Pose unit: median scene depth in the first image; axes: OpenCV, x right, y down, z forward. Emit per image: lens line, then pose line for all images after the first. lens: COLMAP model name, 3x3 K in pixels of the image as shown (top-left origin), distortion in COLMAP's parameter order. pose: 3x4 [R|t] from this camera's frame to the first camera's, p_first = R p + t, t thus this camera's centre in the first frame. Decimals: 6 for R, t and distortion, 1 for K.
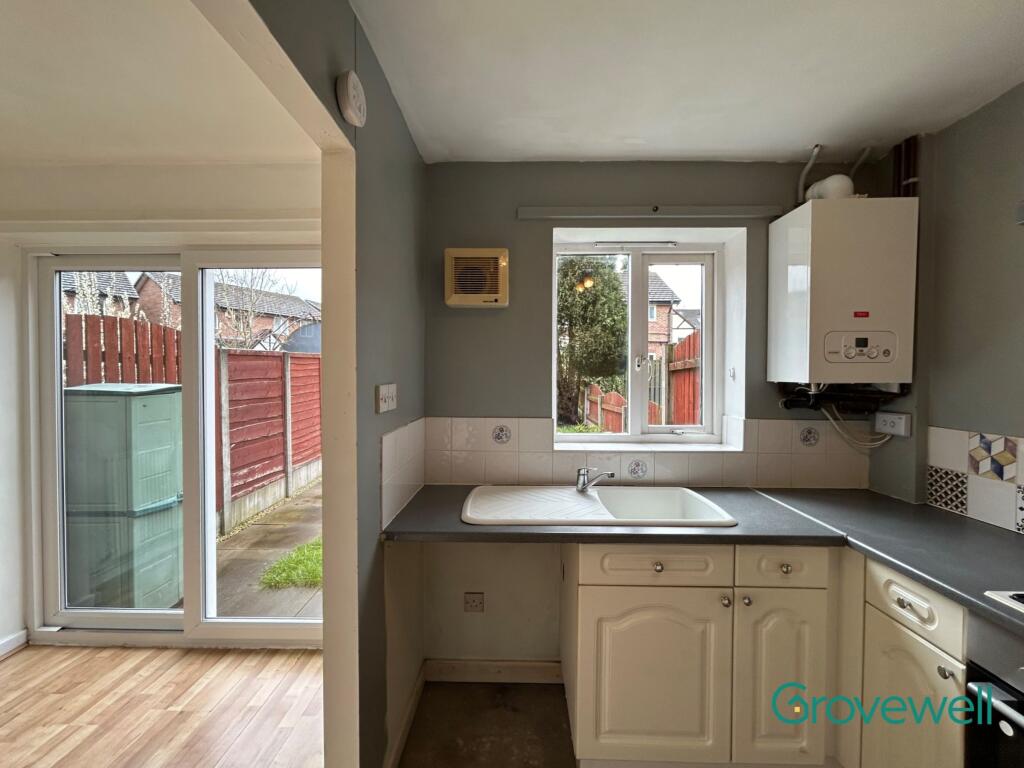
lens RADIAL K [[425.6, 0, 512.0], [0, 425.6, 384.0], [0, 0, 1]] dist [-0.000633, -0.000234]
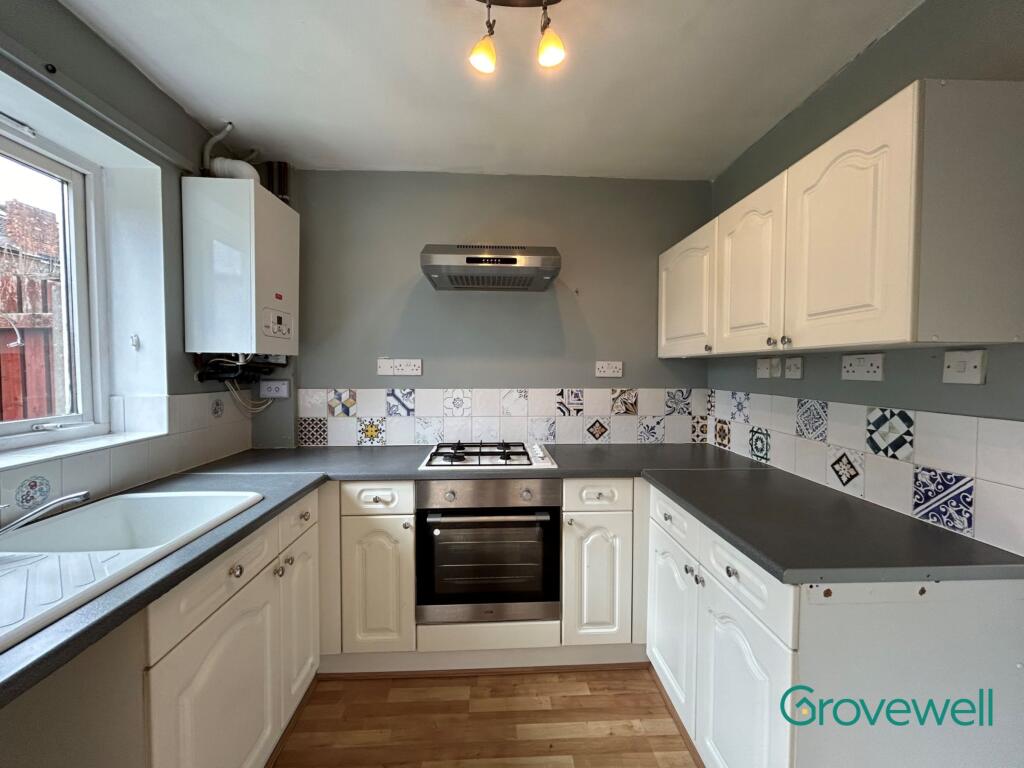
lens RADIAL K [[412.3, 0, 513.1], [0, 412.3, 382.2], [0, 0, 1]] dist [-0.003865, -0.000256]
pose [[-0.076592, -0.039844, 0.996266, -0.230448], [0.015815, 0.999027, 0.041170, 0.022988], [-0.996937, 0.018909, -0.075888, 0.266474]]
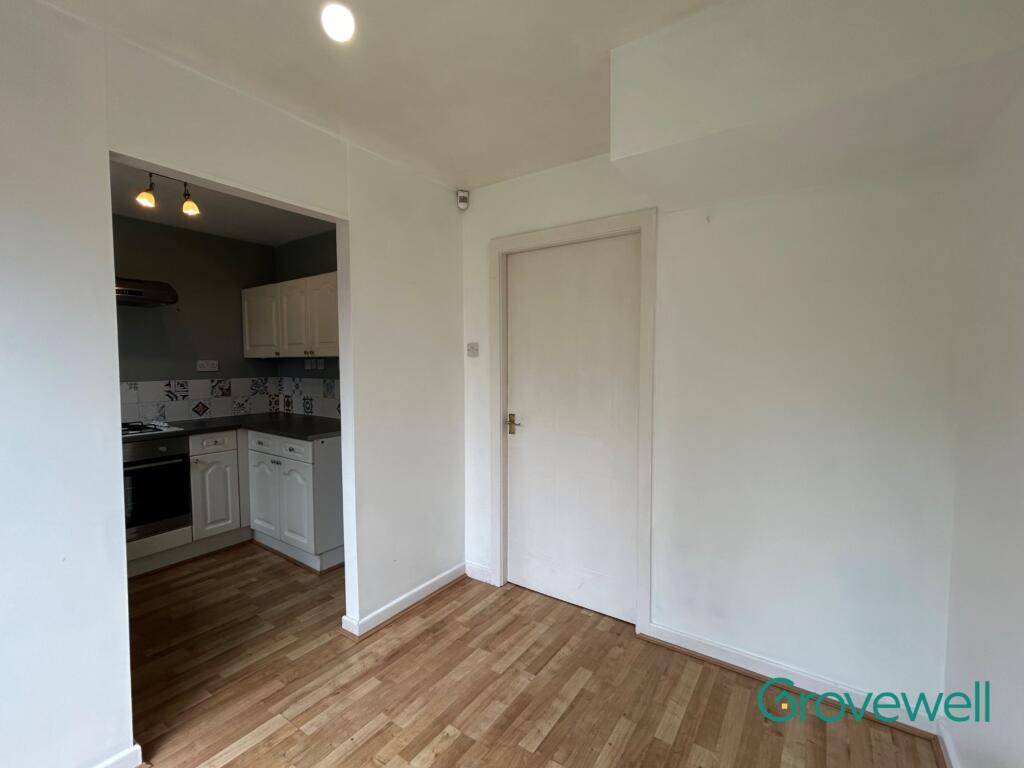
lens RADIAL K [[456.1, 0, 505.6], [0, 456.1, 381.9], [0, 0, 1]] dist [-0.003604, -0.000011]
pose [[-0.831004, -0.028827, 0.555519, -0.871323], [0.010801, 0.997632, 0.067926, 0.000219], [-0.556161, 0.062447, -0.828725, 0.629948]]
